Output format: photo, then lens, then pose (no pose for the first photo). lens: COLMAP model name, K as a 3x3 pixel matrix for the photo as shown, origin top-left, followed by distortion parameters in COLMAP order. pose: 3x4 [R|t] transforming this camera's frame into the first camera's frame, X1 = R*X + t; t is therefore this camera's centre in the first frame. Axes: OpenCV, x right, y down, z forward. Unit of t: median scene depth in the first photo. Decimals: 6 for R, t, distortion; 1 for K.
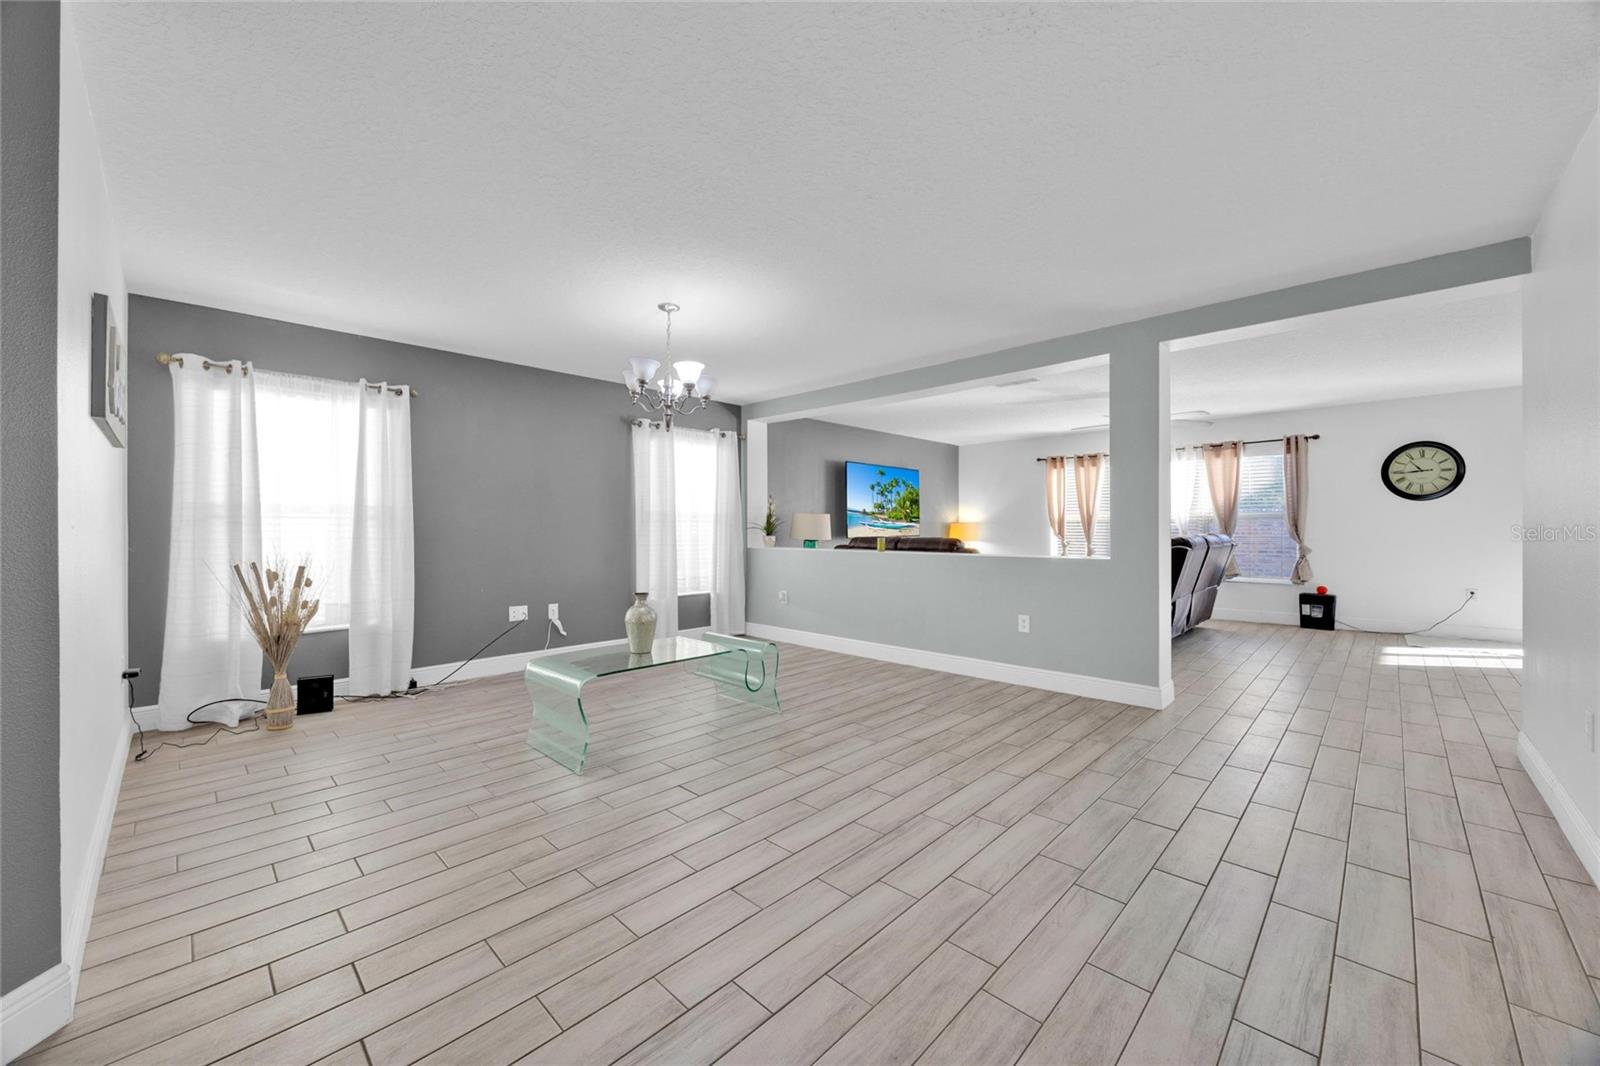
lens RADIAL K [[609.7, 0, 791.8], [0, 609.7, 530.1], [0, 0, 1]] dist [-0.002141, -0.000676]
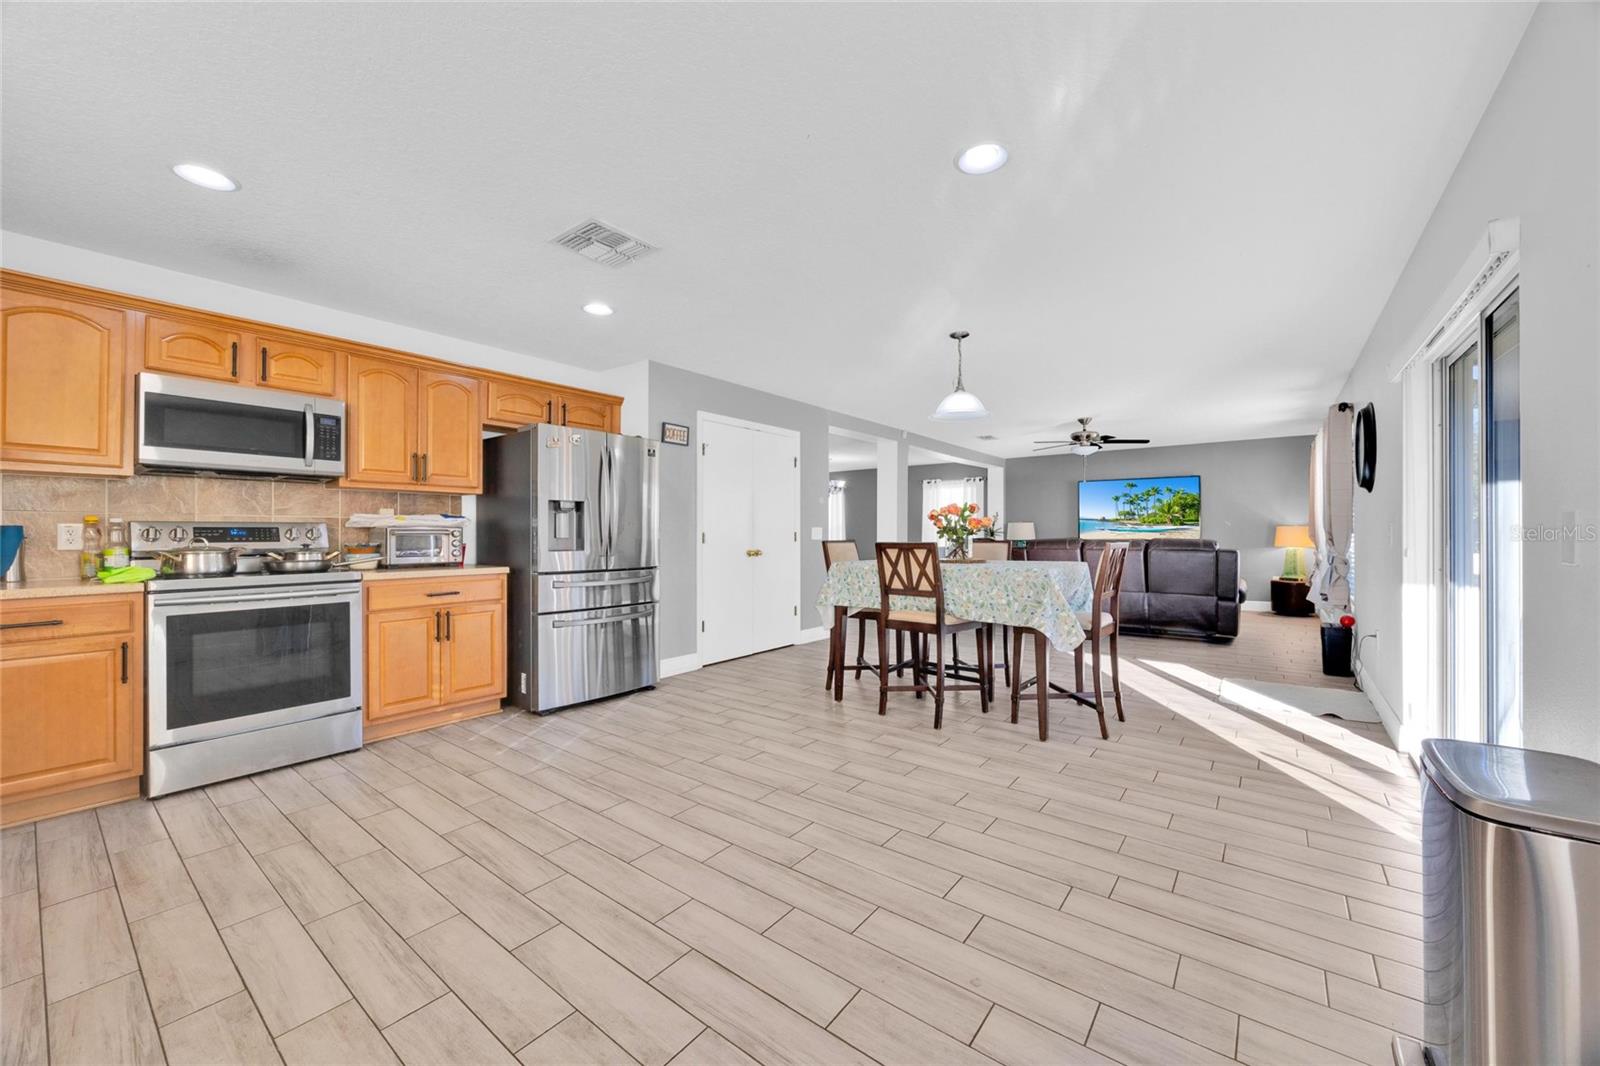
lens RADIAL K [[609.7, 0, 800.0], [0, 609.7, 531.2], [0, 0, 1]] dist [-0.002141, -0.000676]
pose [[0.109890, -0.000089, -0.993944, 1.257895], [-0.000595, 1.000000, -0.000155, -0.004157], [0.993944, 0.000609, 0.109890, 0.241074]]
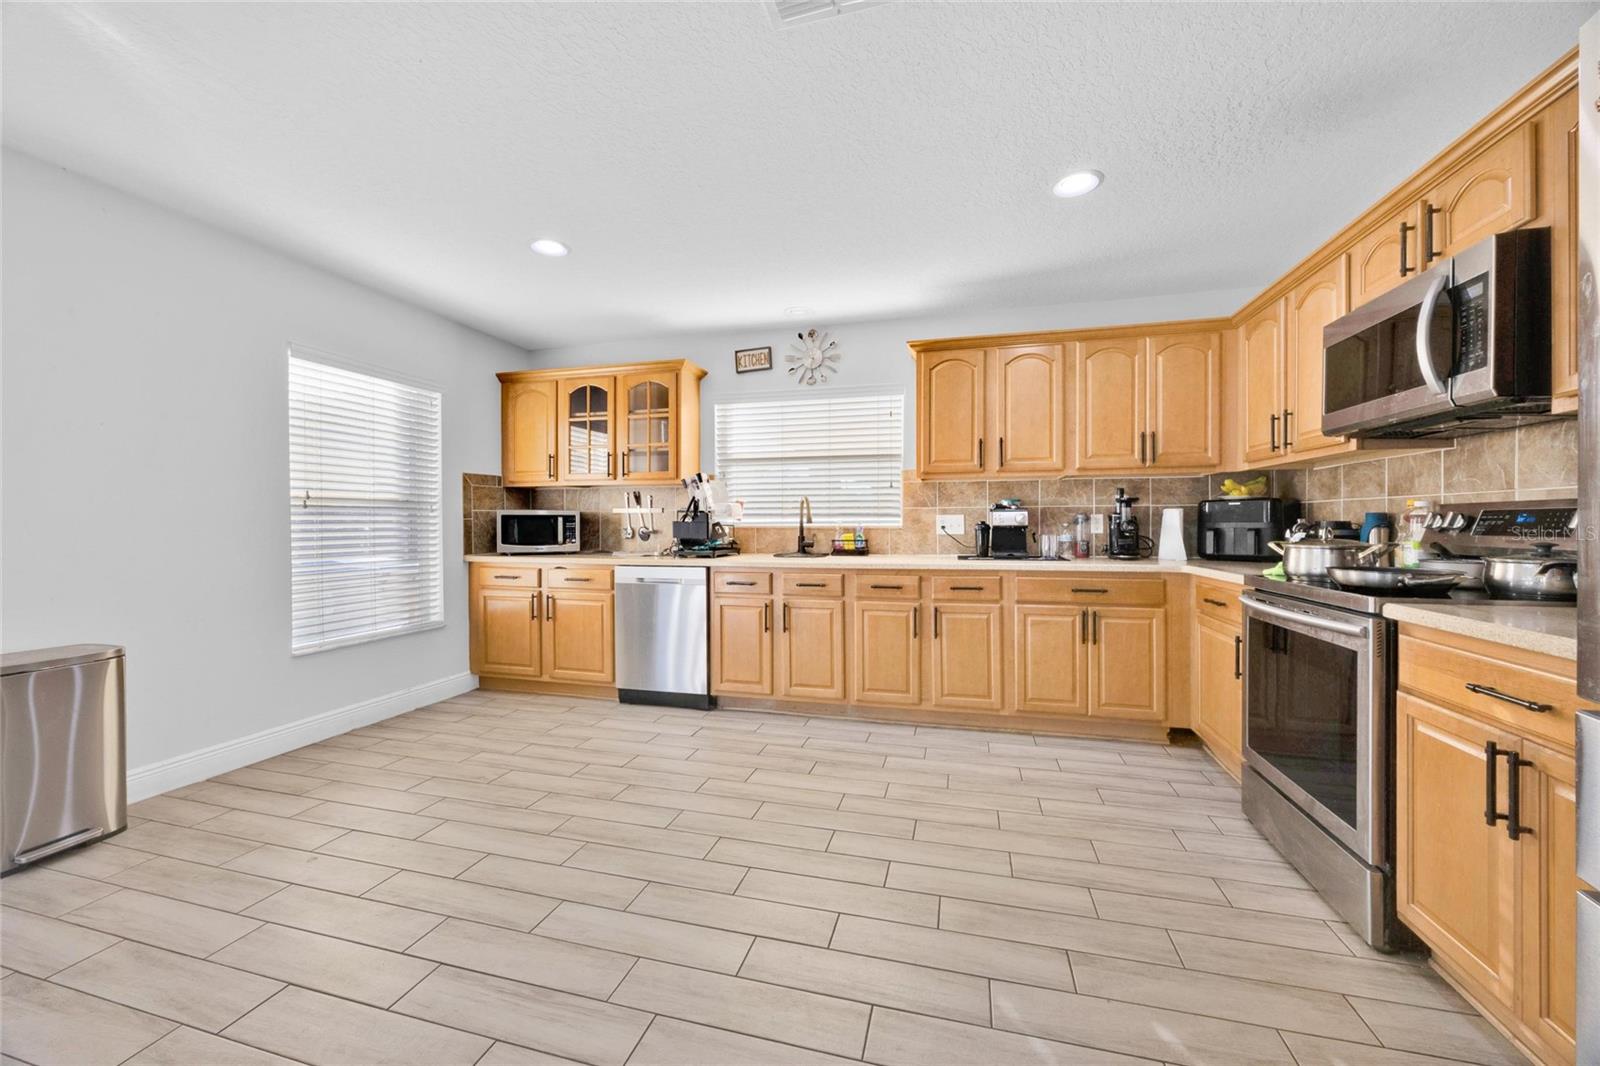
lens RADIAL K [[609.7, 0, 807.3], [0, 609.7, 525.1], [0, 0, 1]] dist [-0.002141, -0.000676]
pose [[-0.492245, 0.003453, 0.870450, 0.752917], [0.007593, 0.999971, 0.000328, -0.003013], [-0.870423, 0.006771, -0.492257, 0.260036]]
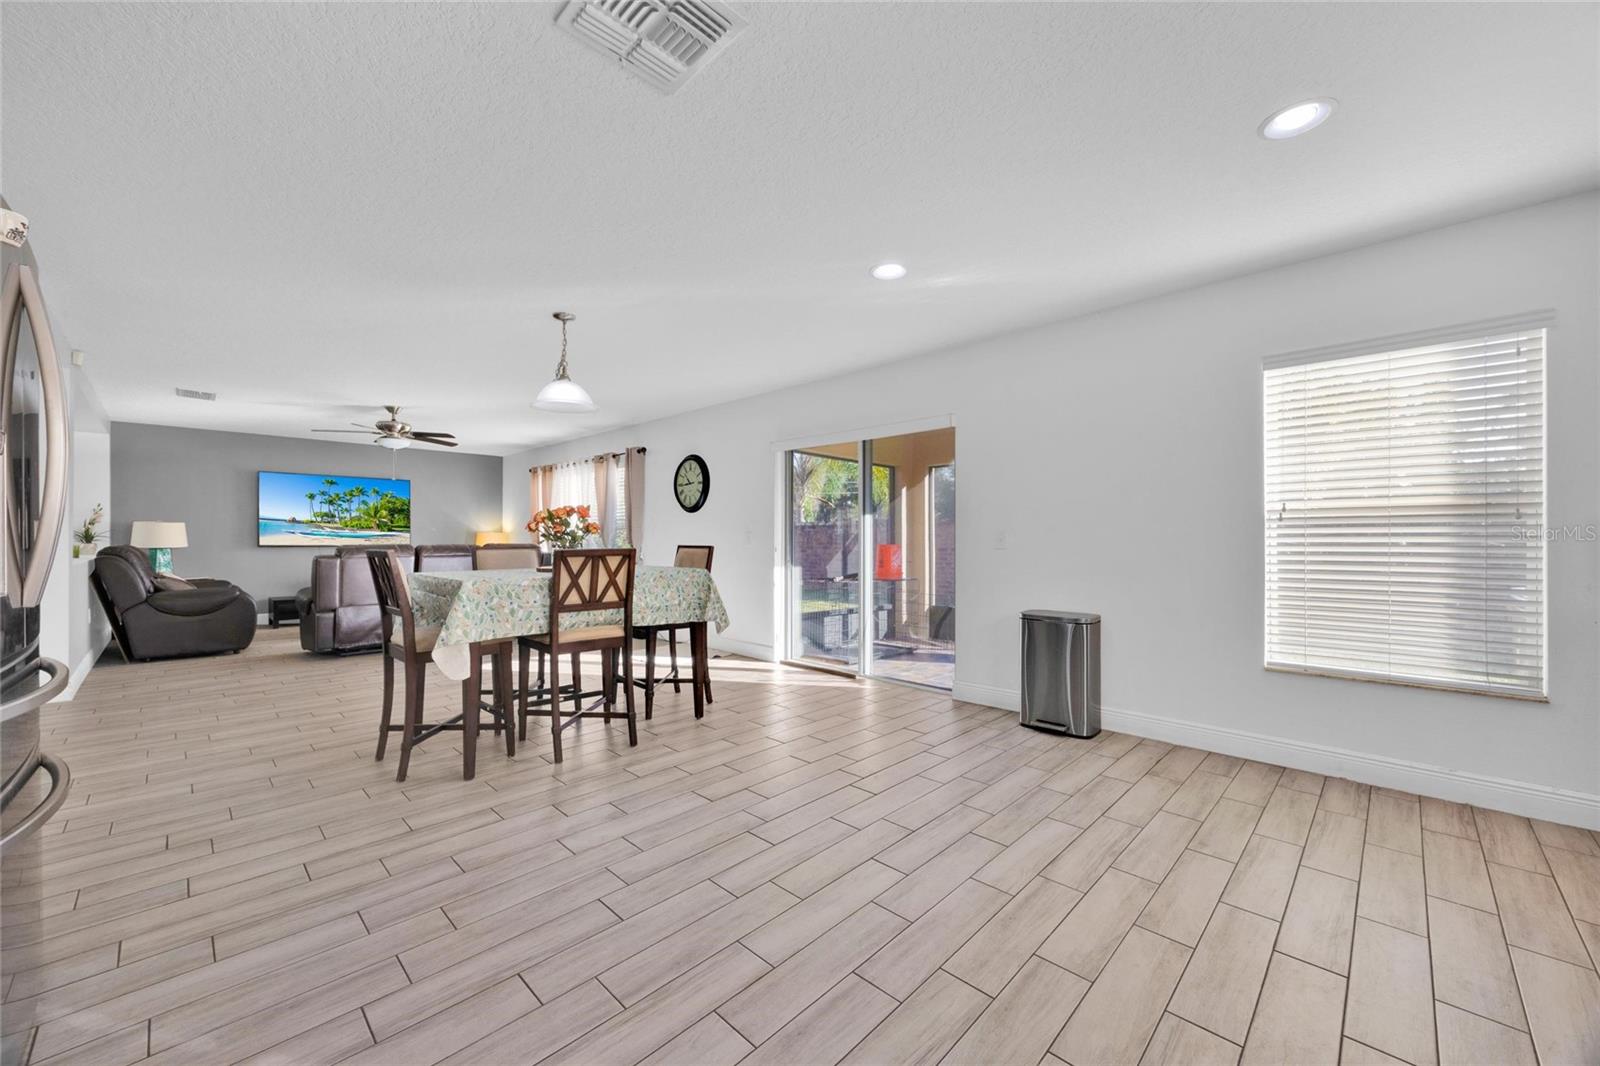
lens RADIAL K [[609.7, 0, 808.2], [0, 609.7, 539.3], [0, 0, 1]] dist [-0.002141, -0.000676]
pose [[0.999949, 0.006252, 0.007875, 0.951445], [-0.006246, 0.999980, -0.000743, -0.002788], [-0.007880, 0.000694, 0.999969, -0.025532]]
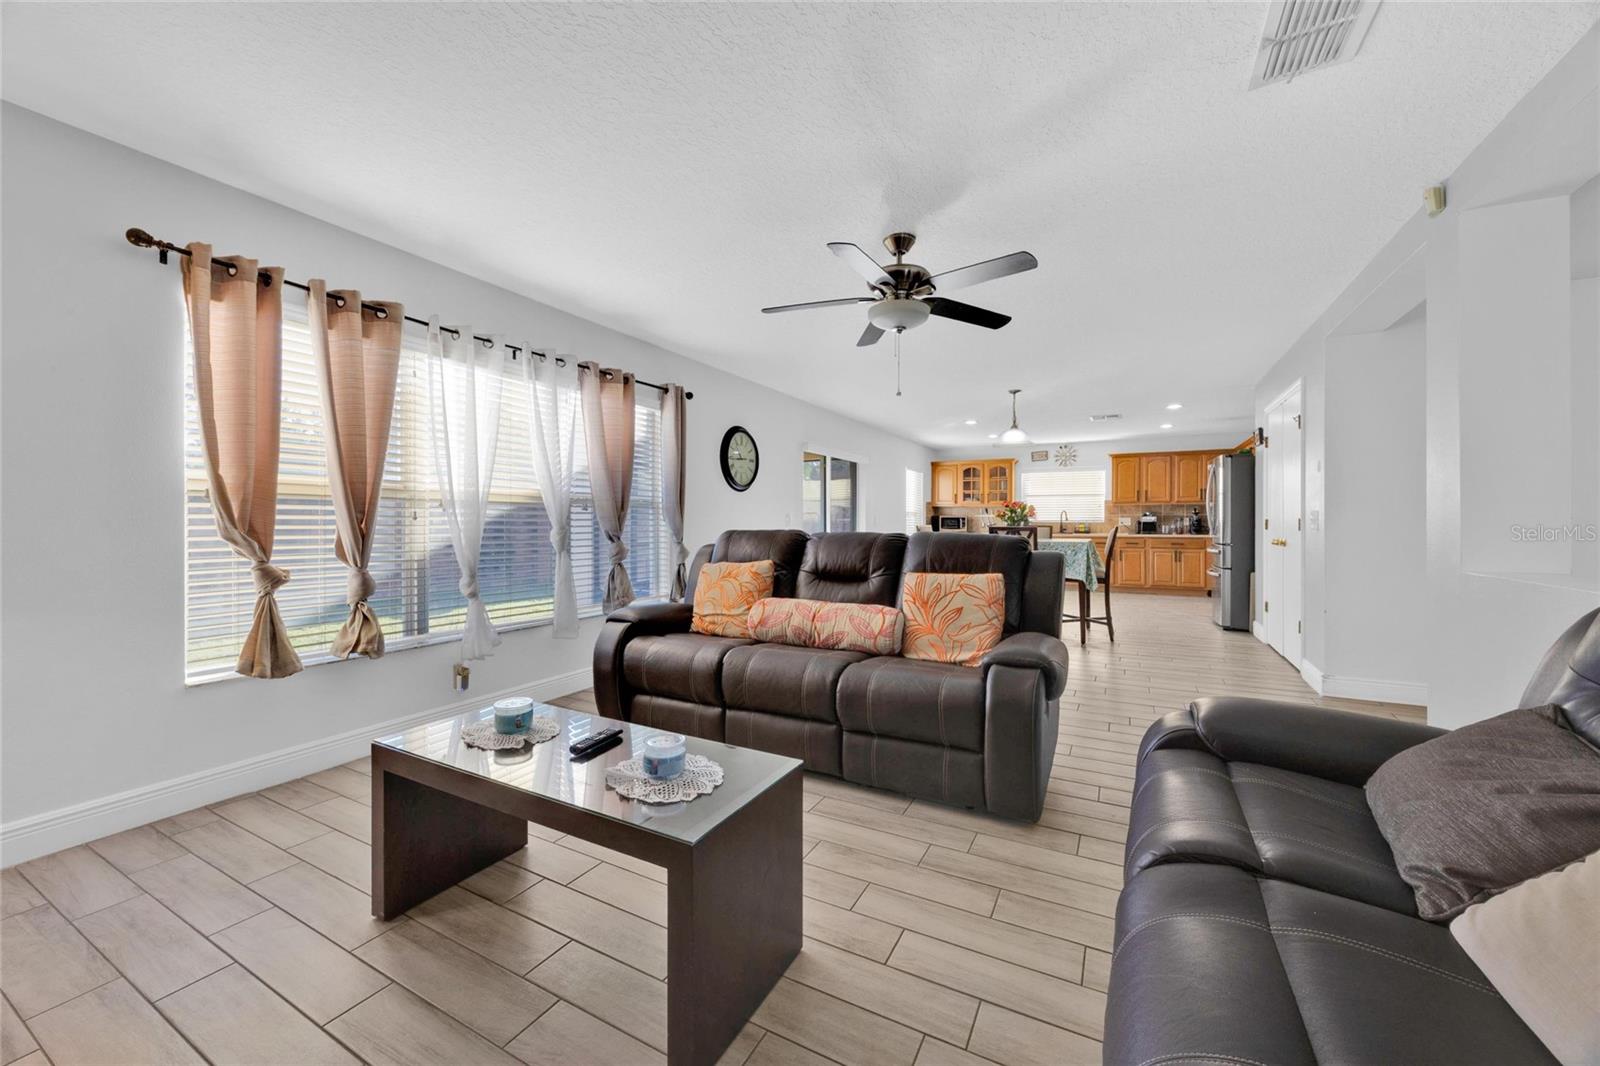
lens RADIAL K [[609.7, 0, 804.9], [0, 609.7, 528.8], [0, 0, 1]] dist [-0.002141, -0.000676]
pose [[-0.279021, -0.004027, 0.960277, 0.100998], [0.004981, 0.999972, 0.005641, 0.002107], [-0.960272, 0.006357, -0.278993, 0.902240]]
